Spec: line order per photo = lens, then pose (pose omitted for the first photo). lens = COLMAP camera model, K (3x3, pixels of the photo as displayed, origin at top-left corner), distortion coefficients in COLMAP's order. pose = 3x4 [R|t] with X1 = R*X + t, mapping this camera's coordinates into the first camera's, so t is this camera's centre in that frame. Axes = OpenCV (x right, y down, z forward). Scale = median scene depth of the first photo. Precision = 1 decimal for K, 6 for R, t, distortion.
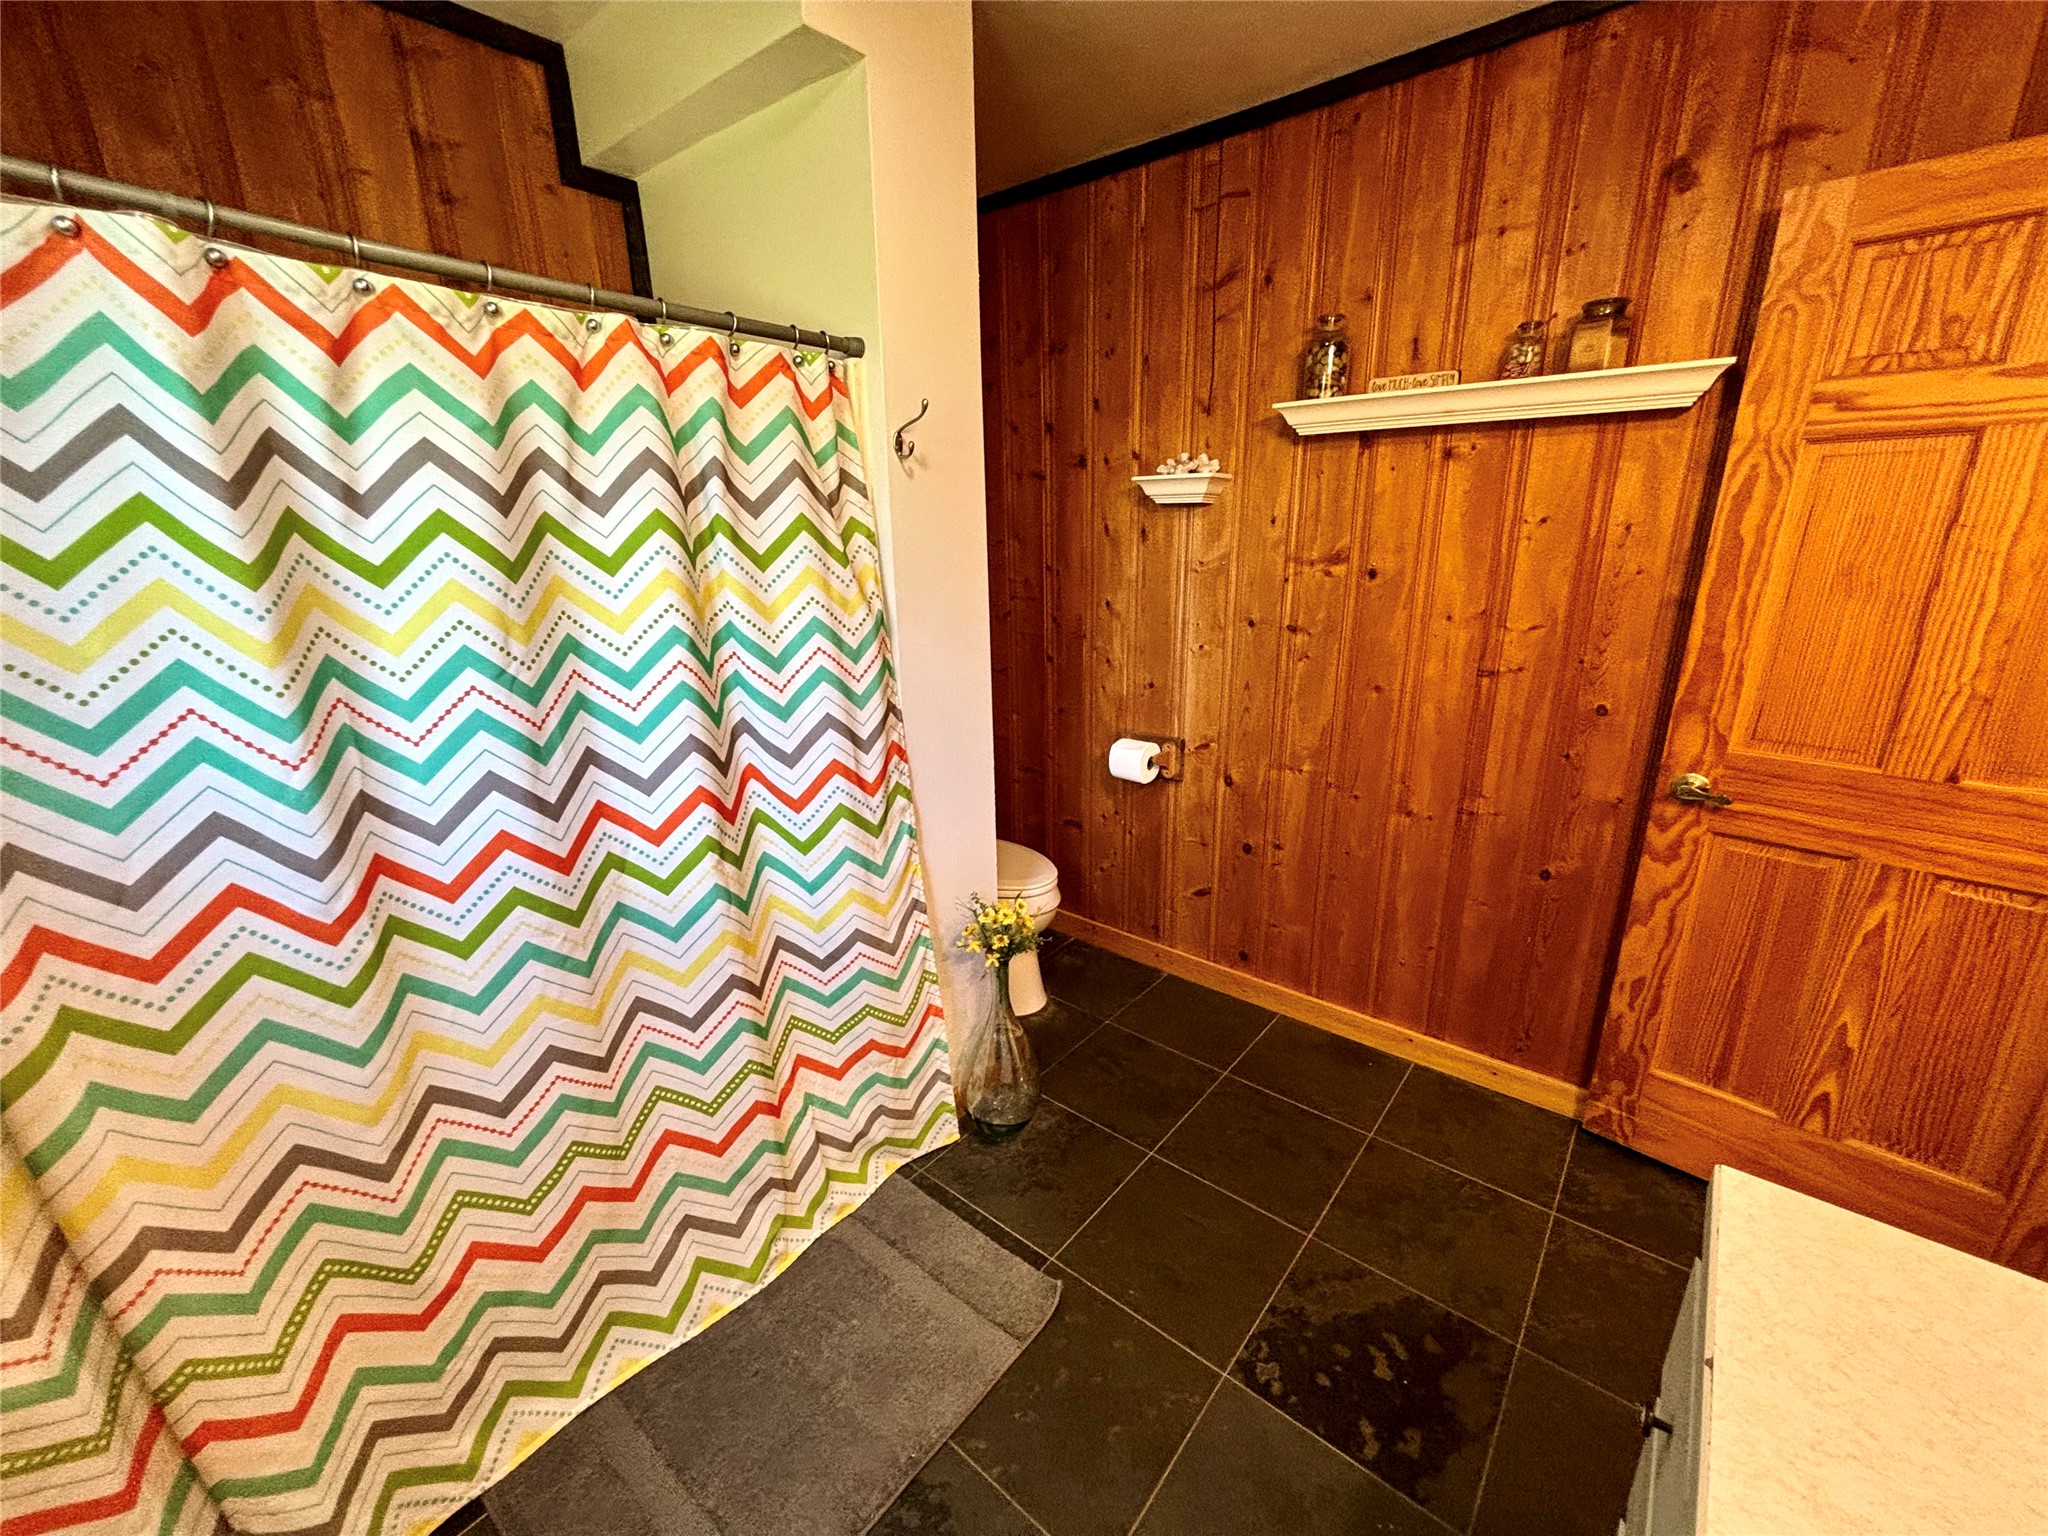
lens RADIAL K [[820.9, 0, 1029.1], [0, 820.9, 767.5], [0, 0, 1]] dist [-0.011046, 0.005182]
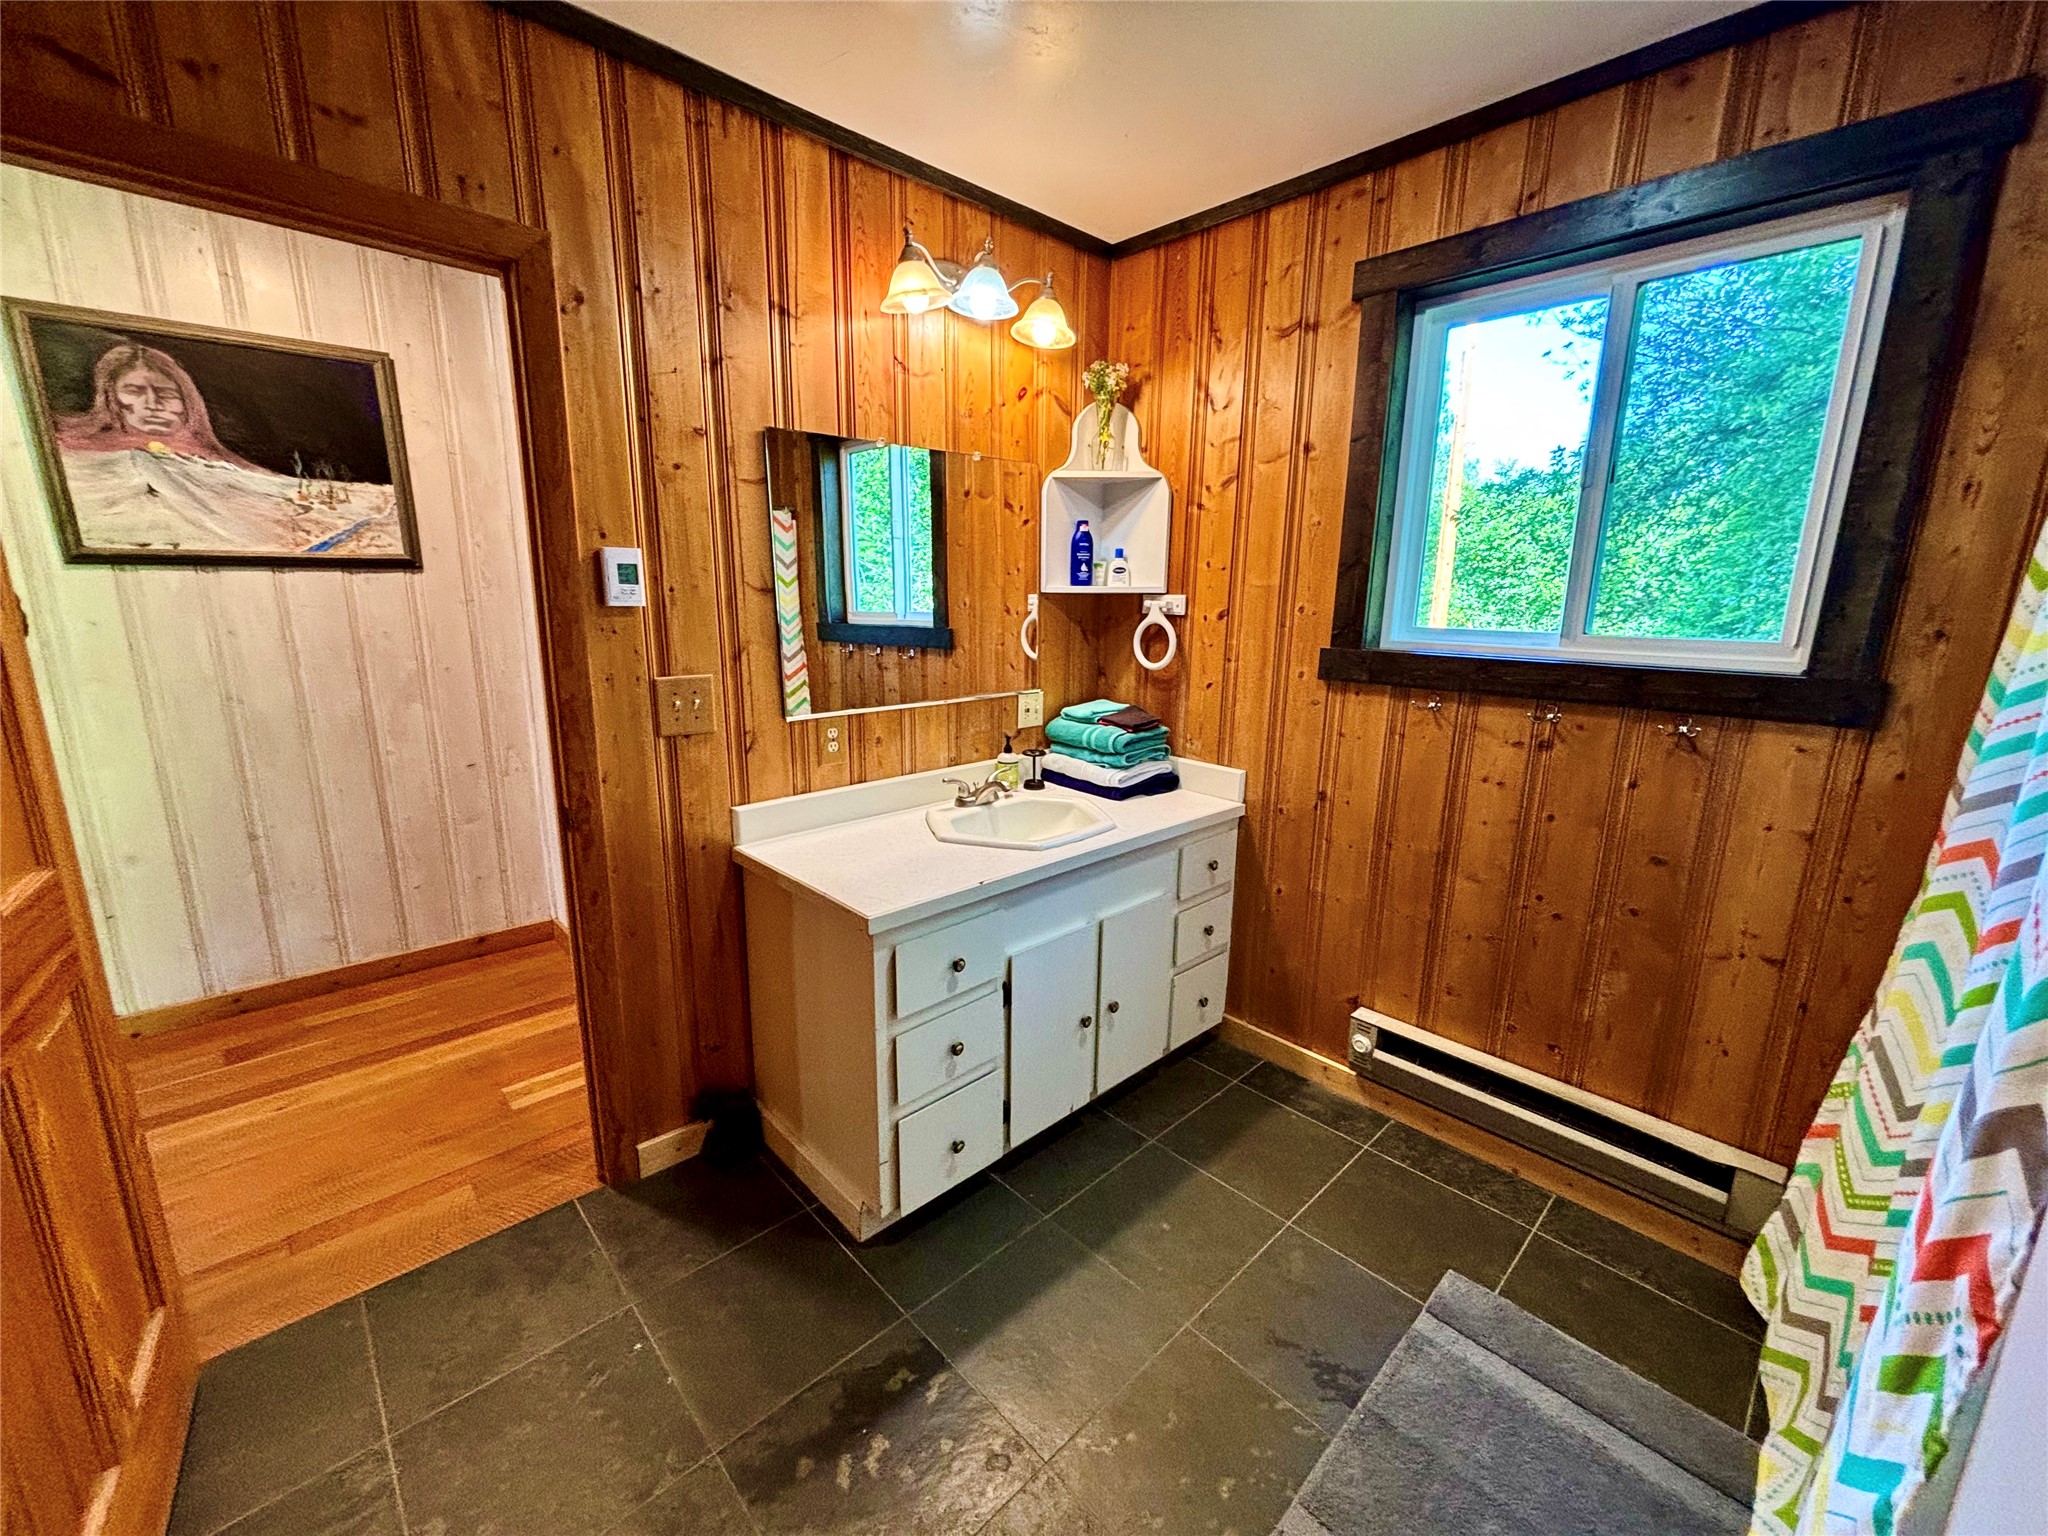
lens RADIAL K [[820.9, 0, 1029.1], [0, 820.9, 767.5], [0, 0, 1]] dist [-0.011046, 0.005182]
pose [[-0.992221, -0.022939, 0.122361, 0.161991], [0.040309, 0.870732, 0.490103, -0.417750], [-0.117786, 0.491223, -0.863033, 1.430948]]
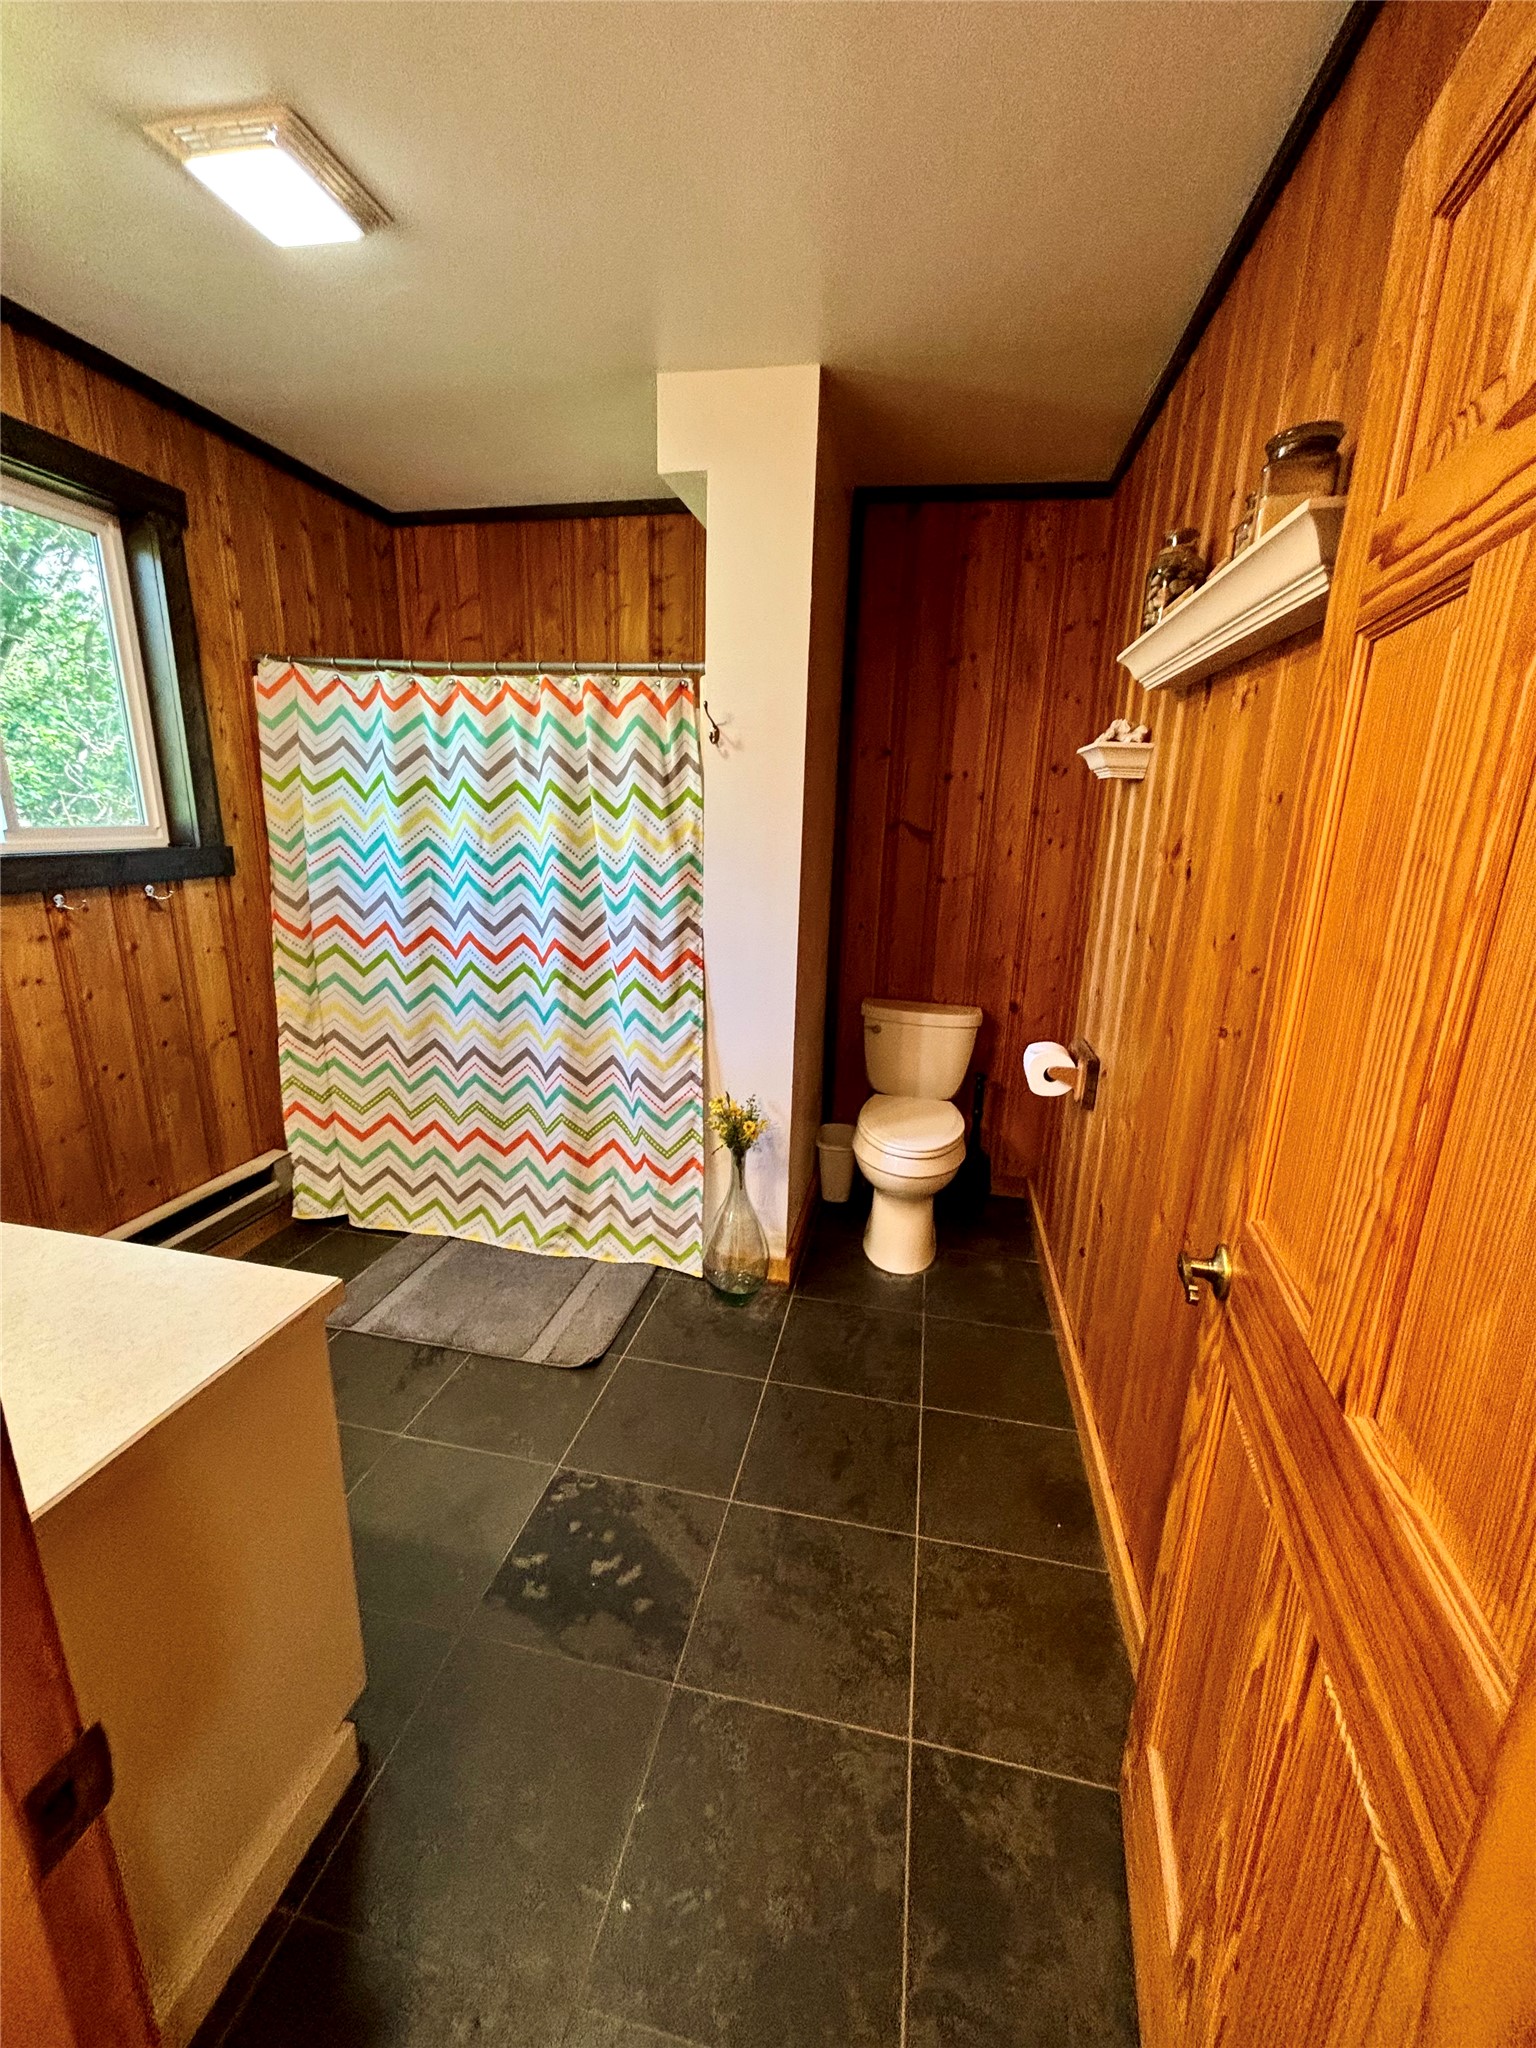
lens RADIAL K [[822.1, 0, 768.0], [0, 822.1, 1024.0], [0, 0, 1]] dist [0.014110, -0.010131]
pose [[0.470500, 0.244452, -0.847864, 1.299560], [-0.281003, 0.952345, 0.118641, -0.134363], [0.836461, 0.182432, 0.516770, 0.500754]]
